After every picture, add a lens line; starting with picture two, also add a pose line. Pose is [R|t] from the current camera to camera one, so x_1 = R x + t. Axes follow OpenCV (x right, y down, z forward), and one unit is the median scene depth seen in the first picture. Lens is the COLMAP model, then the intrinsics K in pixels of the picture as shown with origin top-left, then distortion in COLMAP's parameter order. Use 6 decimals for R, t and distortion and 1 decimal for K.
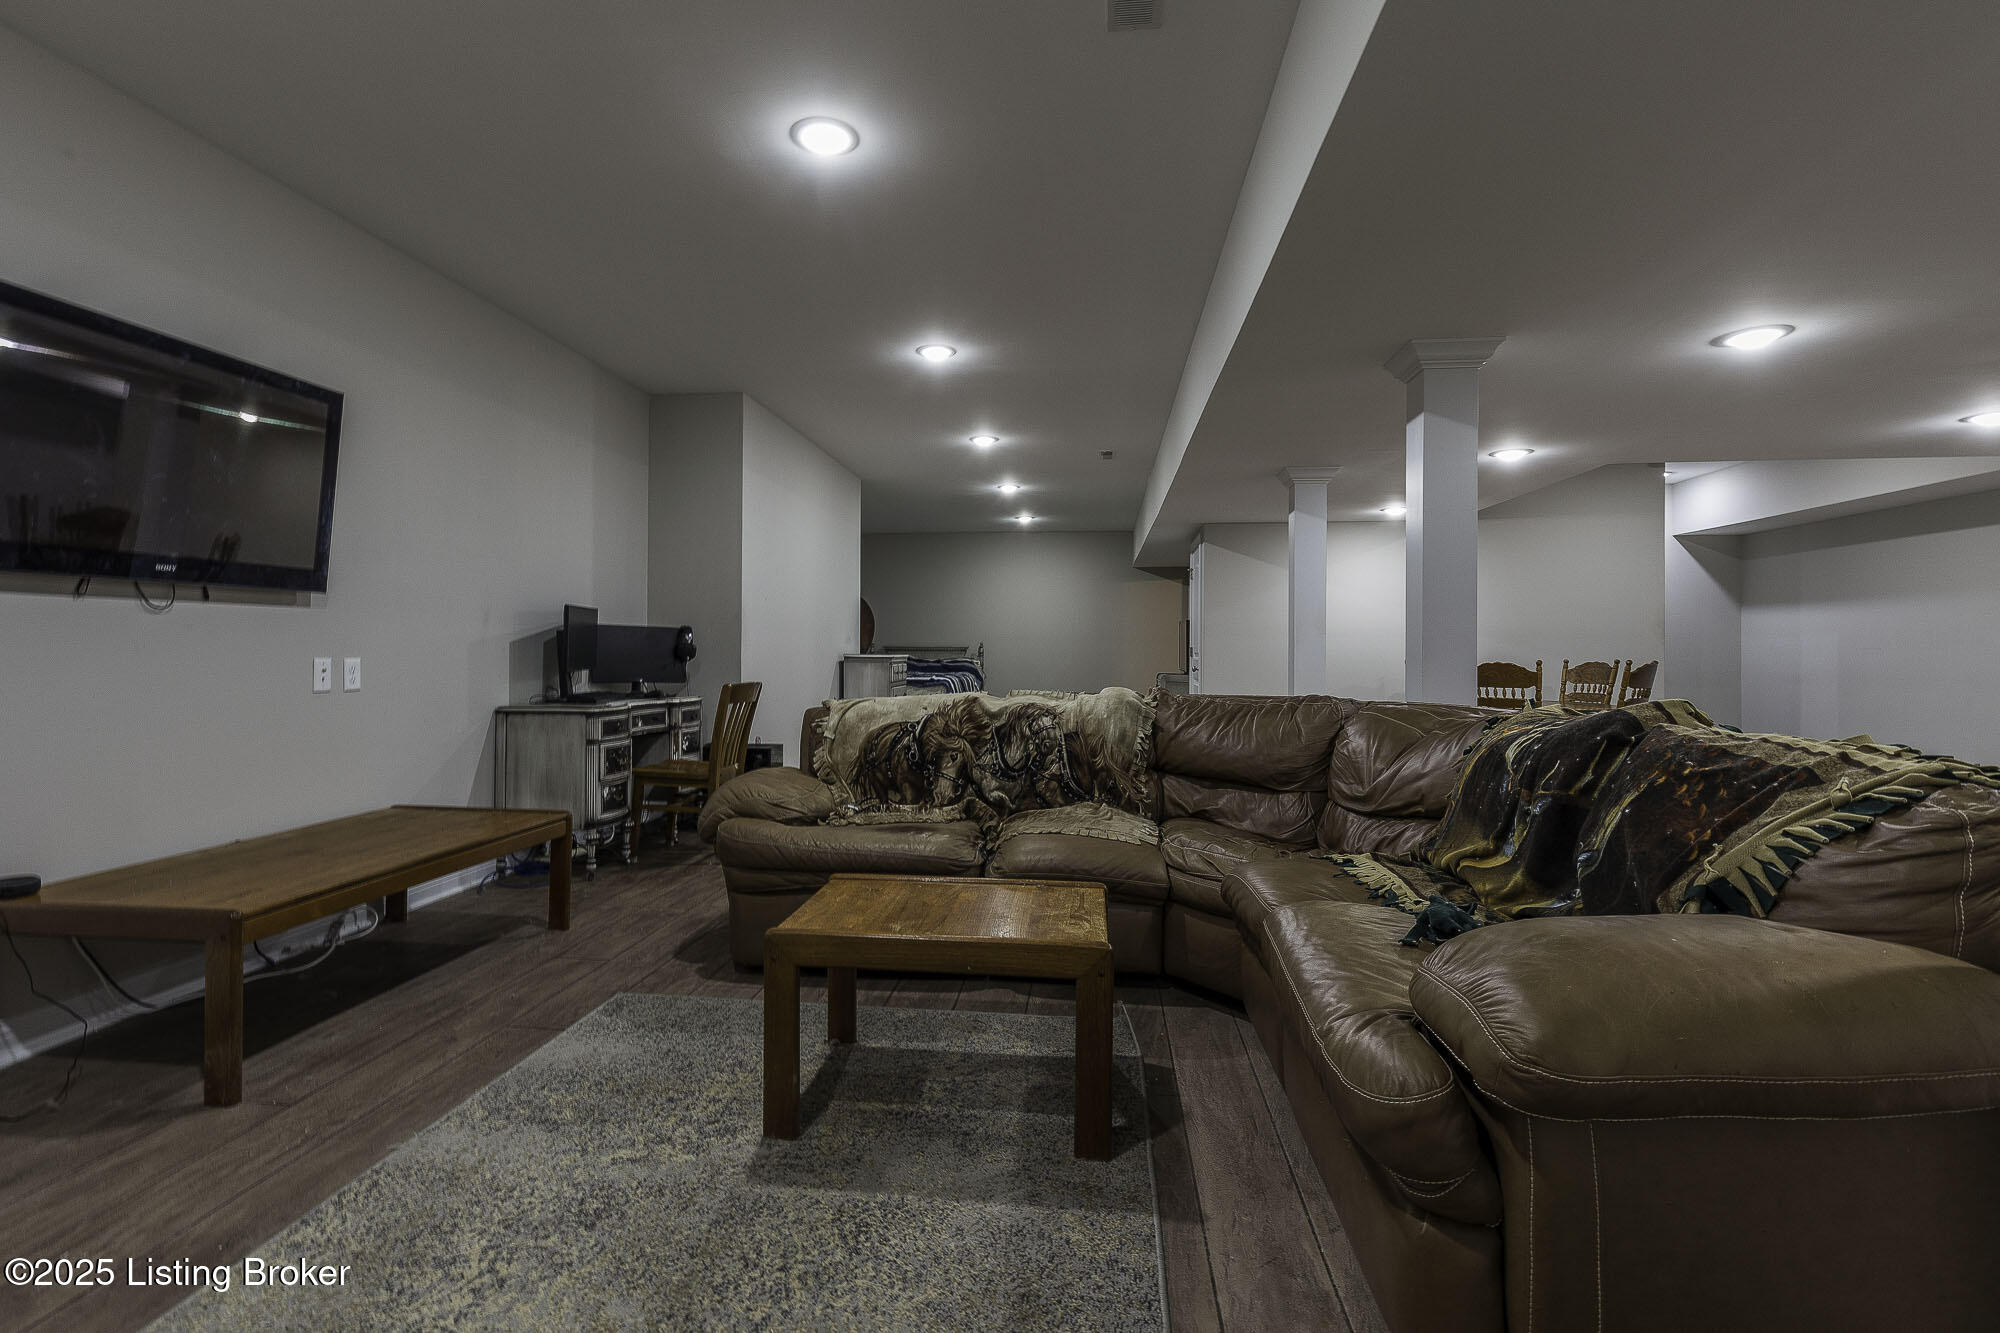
lens RADIAL K [[929.4, 0, 987.3], [0, 929.4, 664.8], [0, 0, 1]] dist [-0.001668, -0.000172]
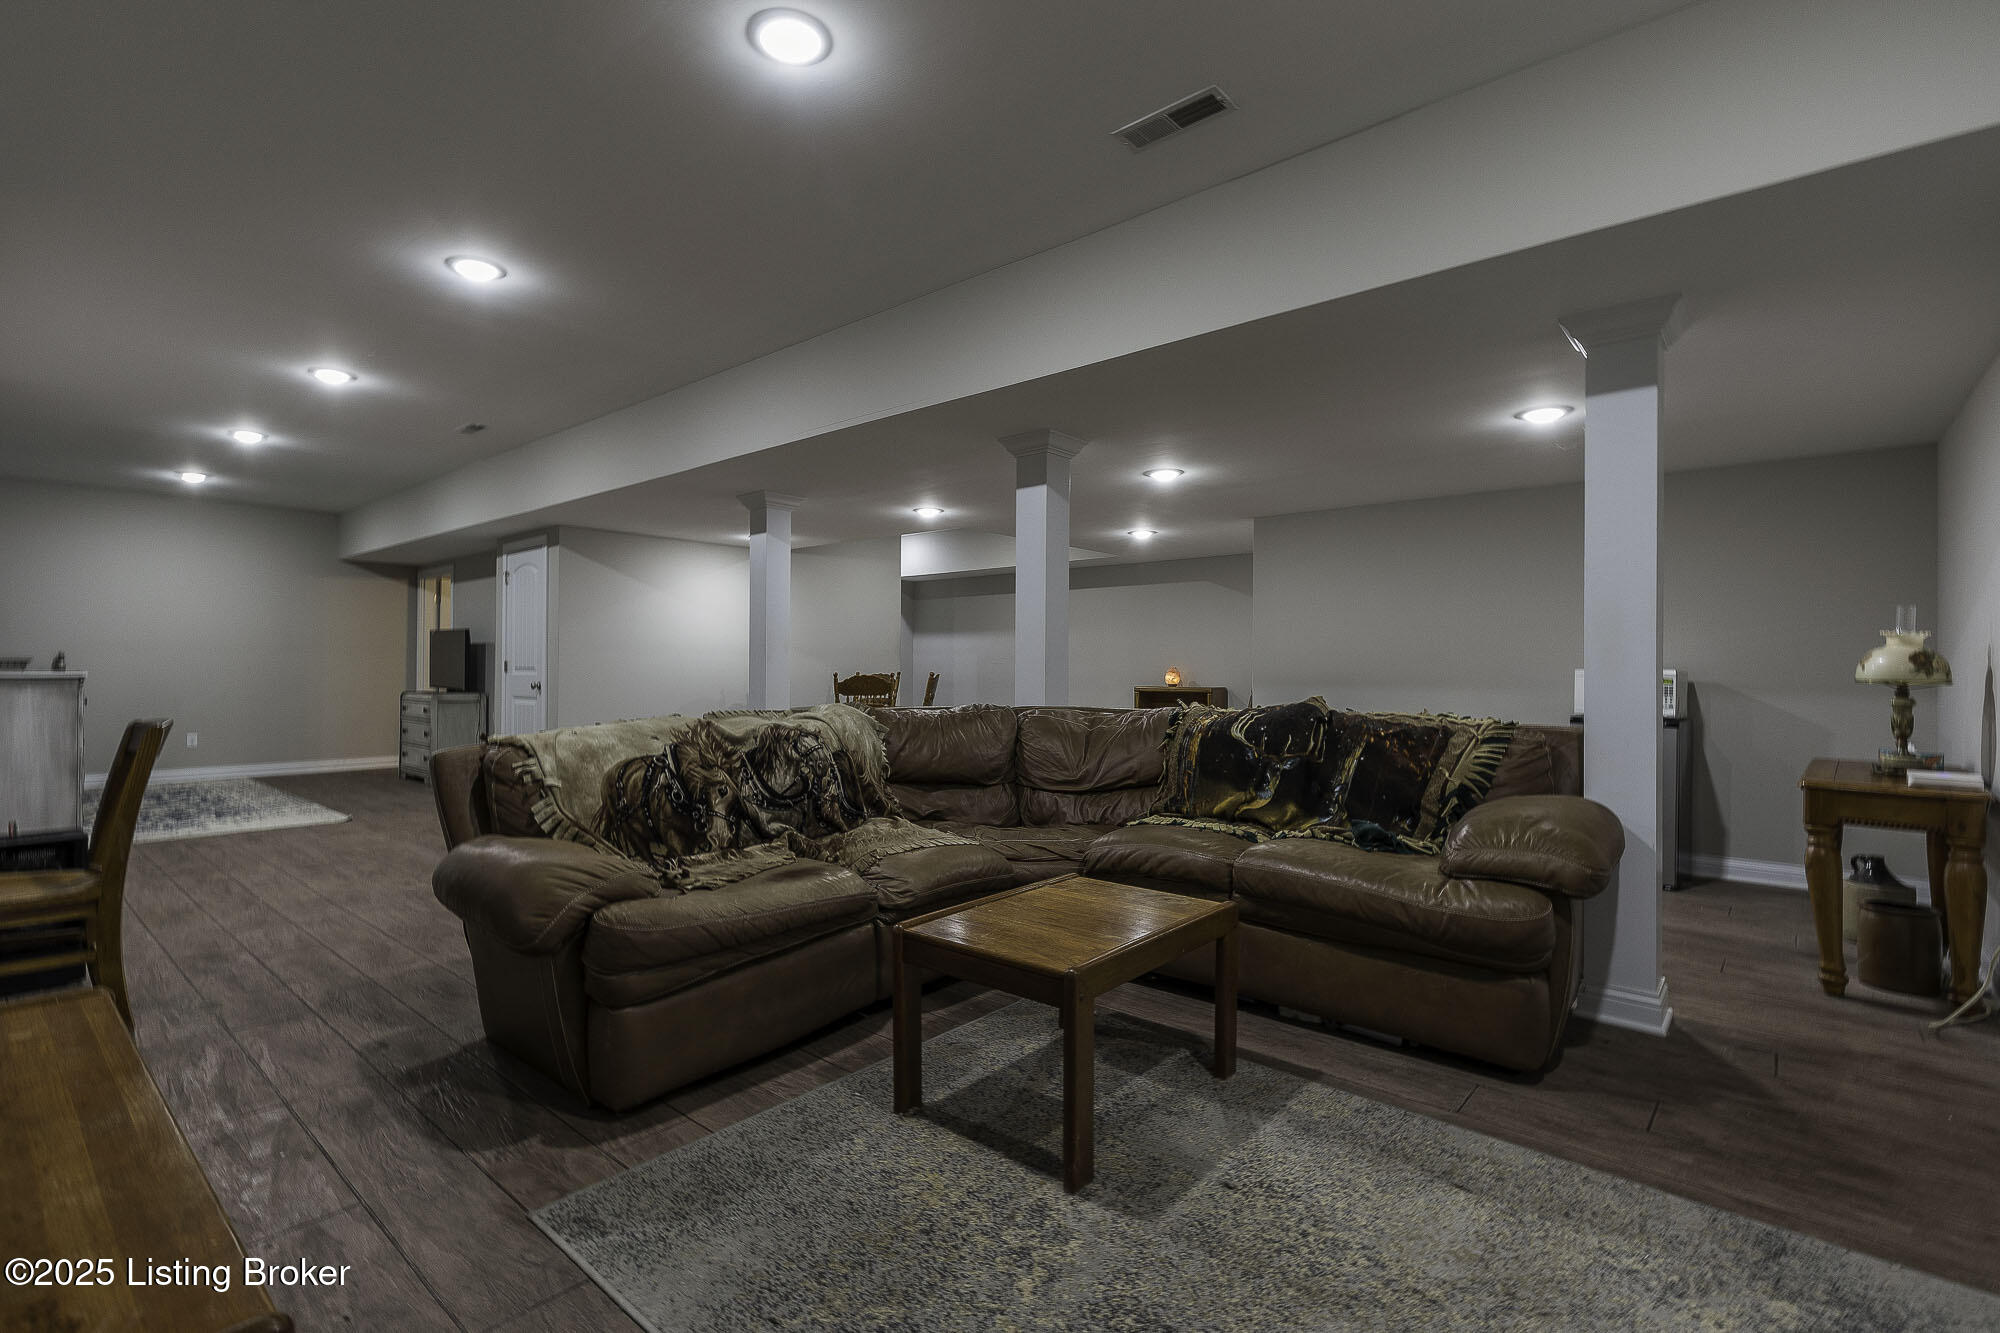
lens RADIAL K [[917.8, 0, 992.6], [0, 917.8, 673.7], [0, 0, 1]] dist [0.004709, -0.000044]
pose [[0.555021, -0.008859, 0.831789, -0.627979], [0.011997, 0.999925, 0.002645, -0.009305], [-0.831750, 0.008511, 0.555085, 0.331105]]
